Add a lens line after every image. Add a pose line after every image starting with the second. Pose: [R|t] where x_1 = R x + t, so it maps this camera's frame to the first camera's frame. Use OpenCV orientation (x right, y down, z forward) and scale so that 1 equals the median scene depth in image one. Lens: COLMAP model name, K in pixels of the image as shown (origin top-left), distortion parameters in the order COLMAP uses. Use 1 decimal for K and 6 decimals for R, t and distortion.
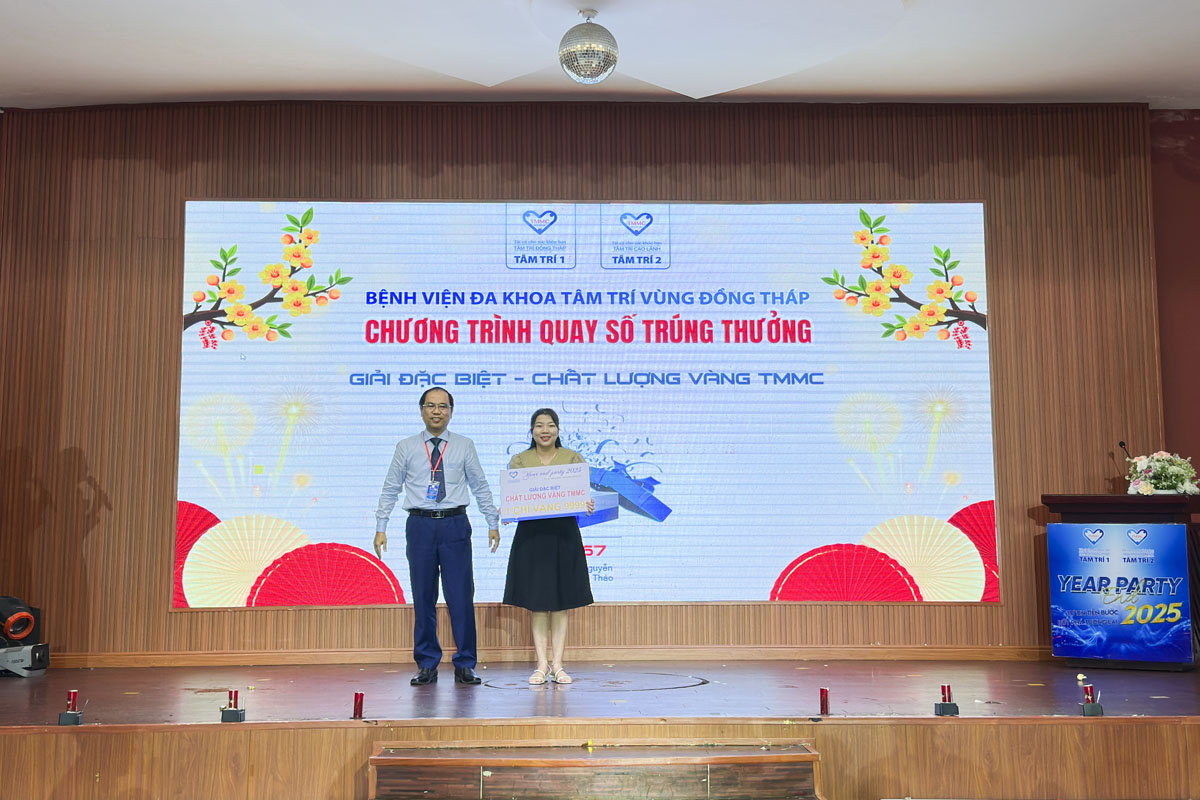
lens RADIAL K [[1533.0, 0, 616.3], [0, 1533.0, 357.8], [0, 0, 1]] dist [0.131790, 0.000000]
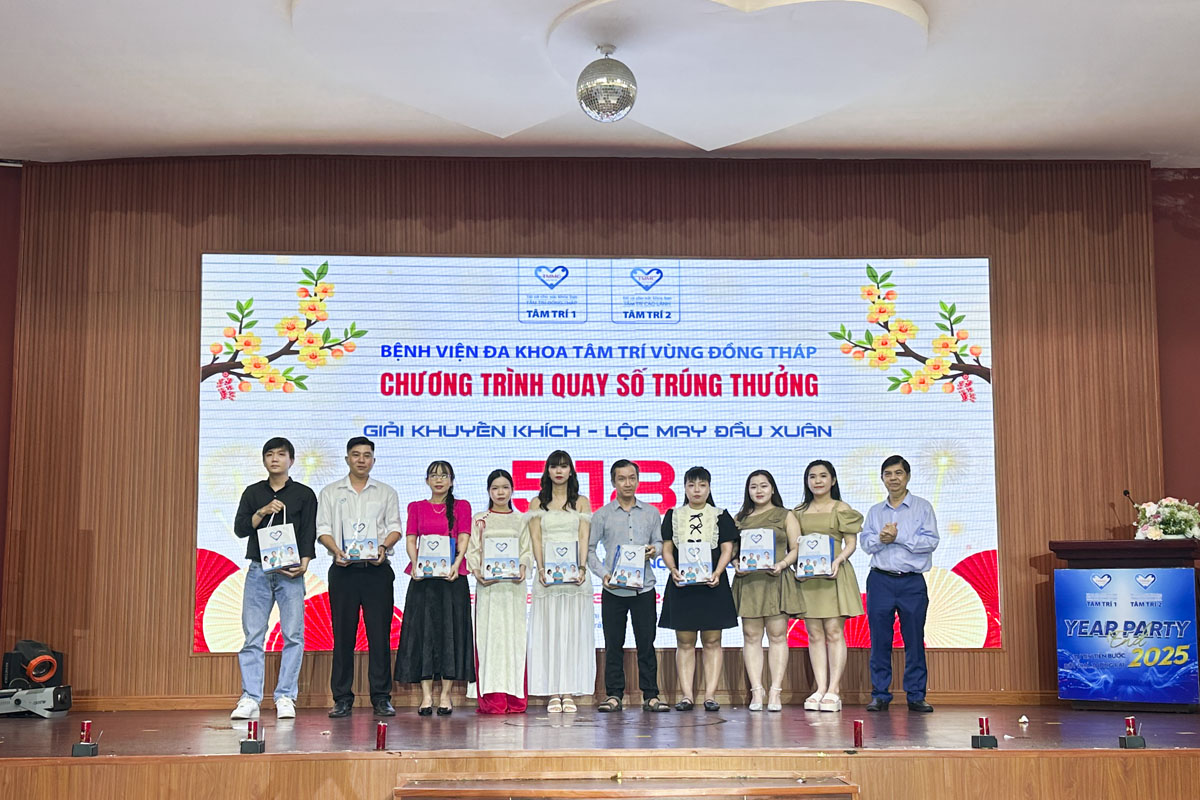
lens RADIAL K [[1380.7, 0, 605.8], [0, 1380.7, 491.5], [0, 0, 1]] dist [0.107342, 0.000000]
pose [[0.999983, 0.000936, 0.005721, -0.019408], [-0.001081, 0.999676, 0.025422, 0.030371], [-0.005695, -0.025428, 0.999660, 0.082949]]
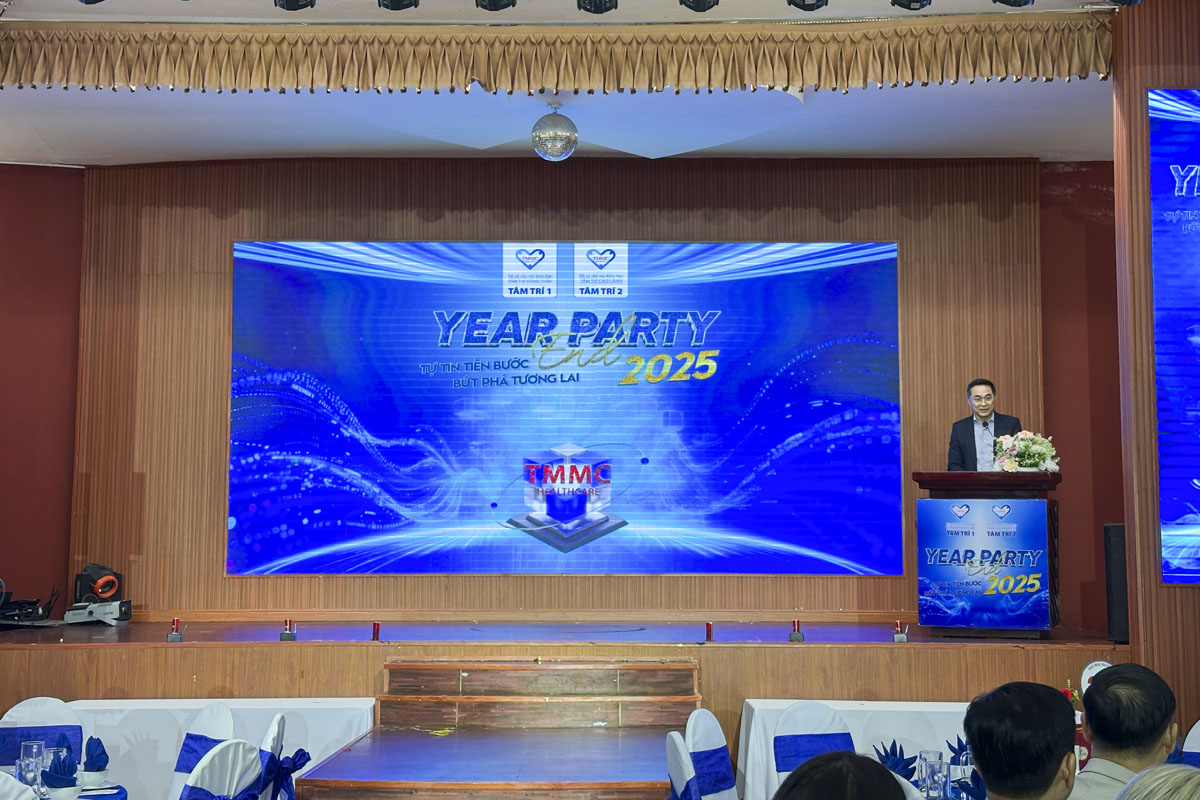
lens RADIAL K [[1750.7, 0, 607.2], [0, 1750.7, 381.1], [0, 0, 1]] dist [0.143345, 0.000000]
pose [[0.999430, 0.003158, -0.033618, 0.061438], [-0.002287, 0.999661, 0.025927, -0.028708], [0.033689, -0.025835, 0.999098, -0.373113]]
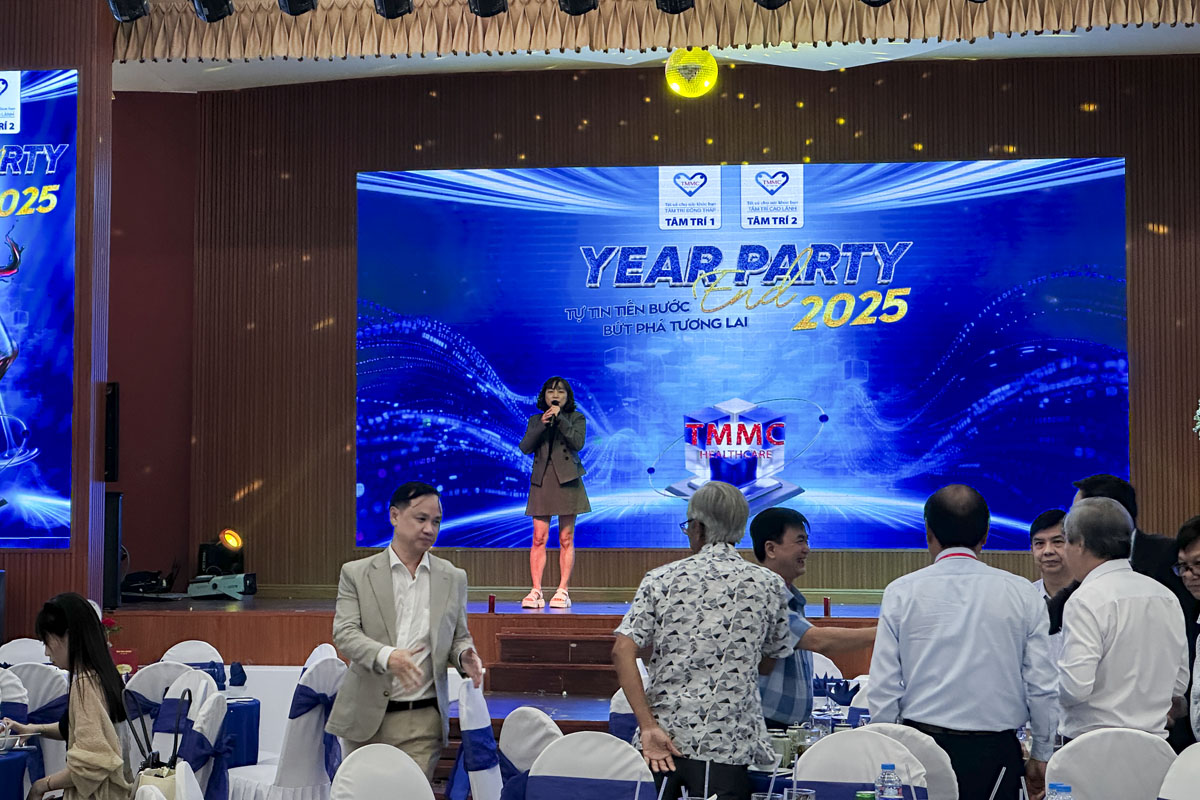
lens RADIAL K [[3302.8, 0, 500.6], [0, 3302.8, 351.2], [0, 0, 1]] dist [0.155316, 0.000000]
pose [[0.976558, -0.004183, -0.215215, 0.312053], [0.019977, 0.997258, 0.071263, -0.139137], [0.214327, -0.073891, 0.973963, -1.218116]]
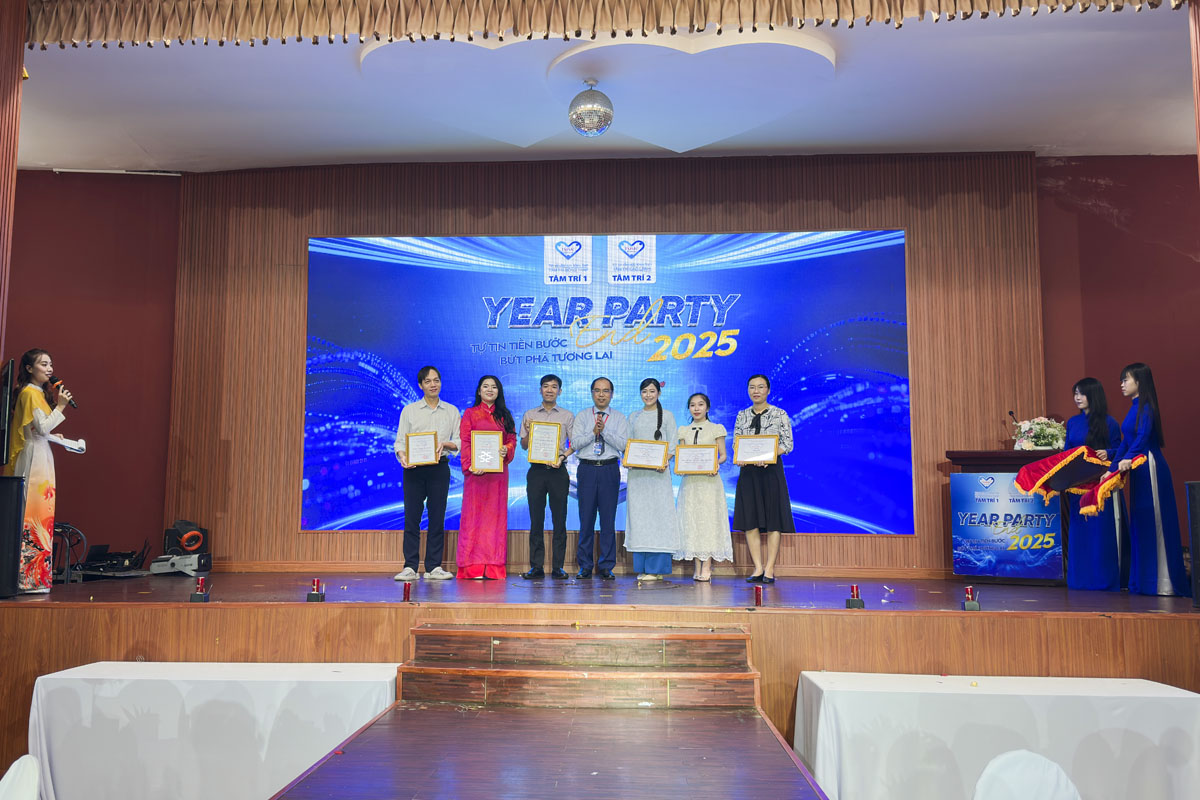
lens RADIAL K [[1095.0, 0, 556.0], [0, 1095.0, 393.7], [0, 0, 1]] dist [0.140057, -0.175105]
pose [[0.995703, -0.000674, -0.092605, 0.032820], [0.001921, 0.999909, 0.013381, 0.025271], [0.092587, -0.013501, 0.995613, 0.039636]]
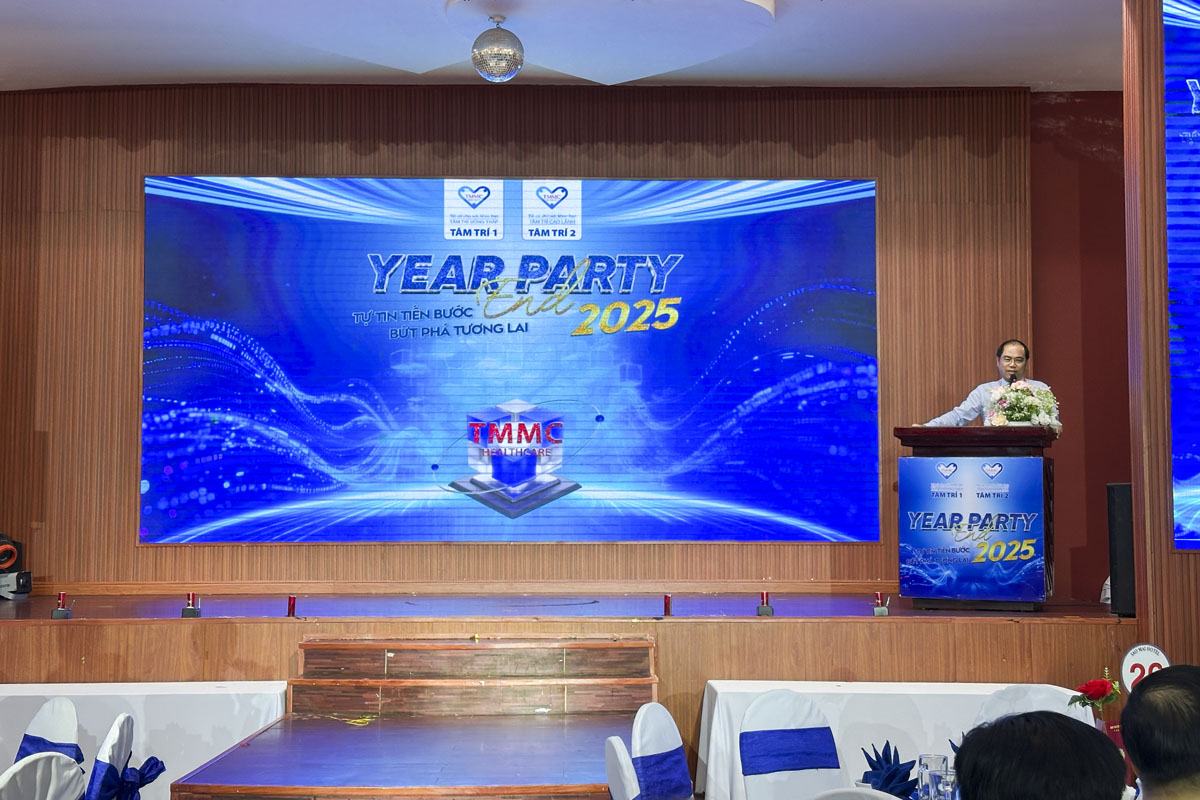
lens RADIAL K [[1750.7, 0, 608.9], [0, 1750.7, 397.1], [0, 0, 1]] dist [0.143345, 0.000000]
pose [[0.999905, 0.003864, -0.013251, 0.068056], [-0.003168, 0.998632, 0.052194, -0.011656], [0.013435, -0.052147, 0.998549, -0.256816]]
